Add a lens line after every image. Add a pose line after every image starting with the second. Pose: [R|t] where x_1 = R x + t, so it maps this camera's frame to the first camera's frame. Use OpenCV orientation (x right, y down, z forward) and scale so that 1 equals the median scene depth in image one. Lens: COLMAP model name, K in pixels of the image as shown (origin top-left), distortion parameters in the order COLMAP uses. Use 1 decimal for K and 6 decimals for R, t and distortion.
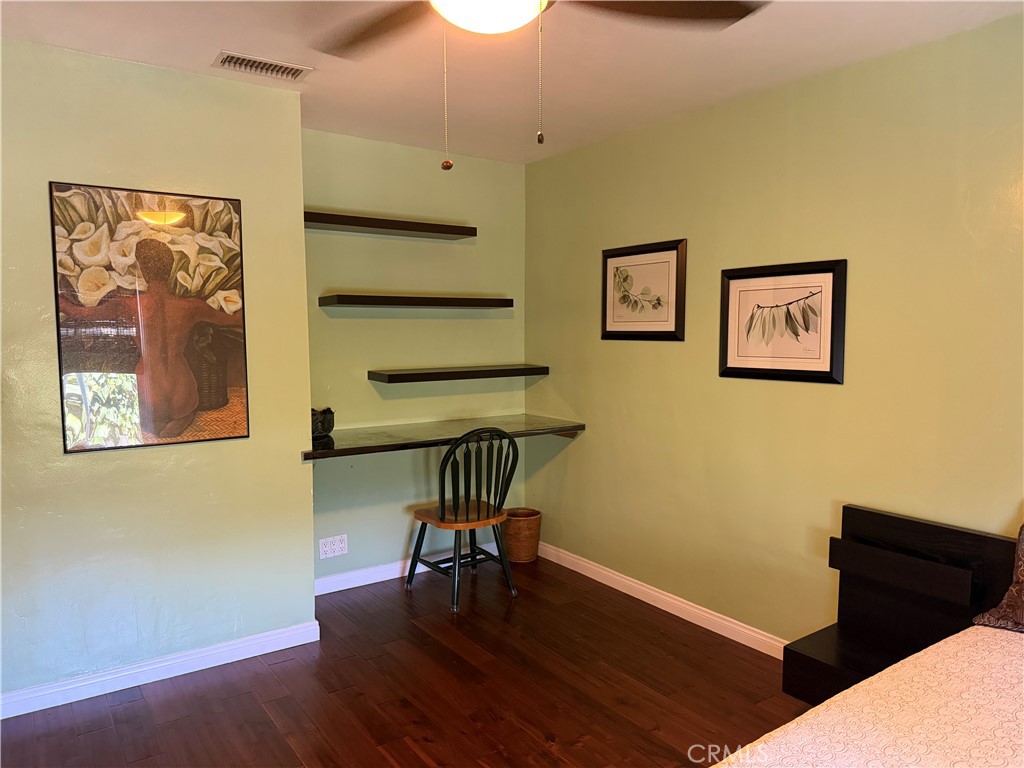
lens RADIAL K [[720.7, 0, 511.9], [0, 720.7, 385.3], [0, 0, 1]] dist [0.034265, -0.048007]
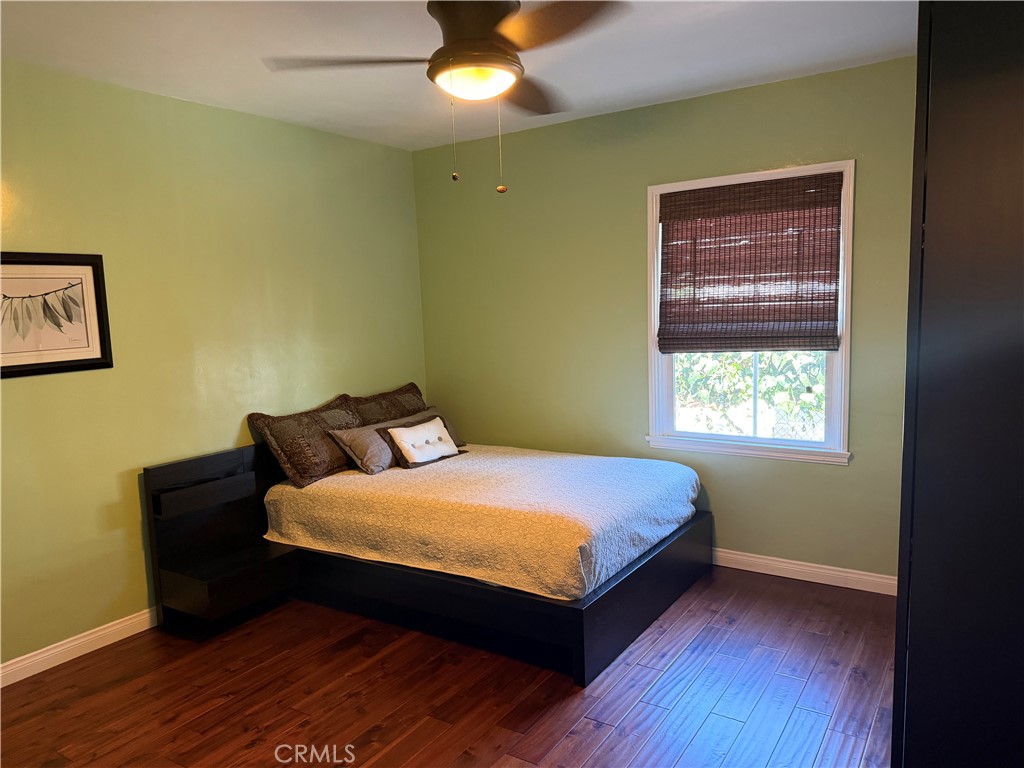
lens RADIAL K [[720.7, 0, 509.7], [0, 720.7, 392.1], [0, 0, 1]] dist [0.034265, -0.048007]
pose [[-0.354341, -0.100693, 0.929679, -0.768430], [0.114701, 0.981998, 0.150077, -0.059179], [-0.928055, 0.159814, -0.336412, 0.782579]]
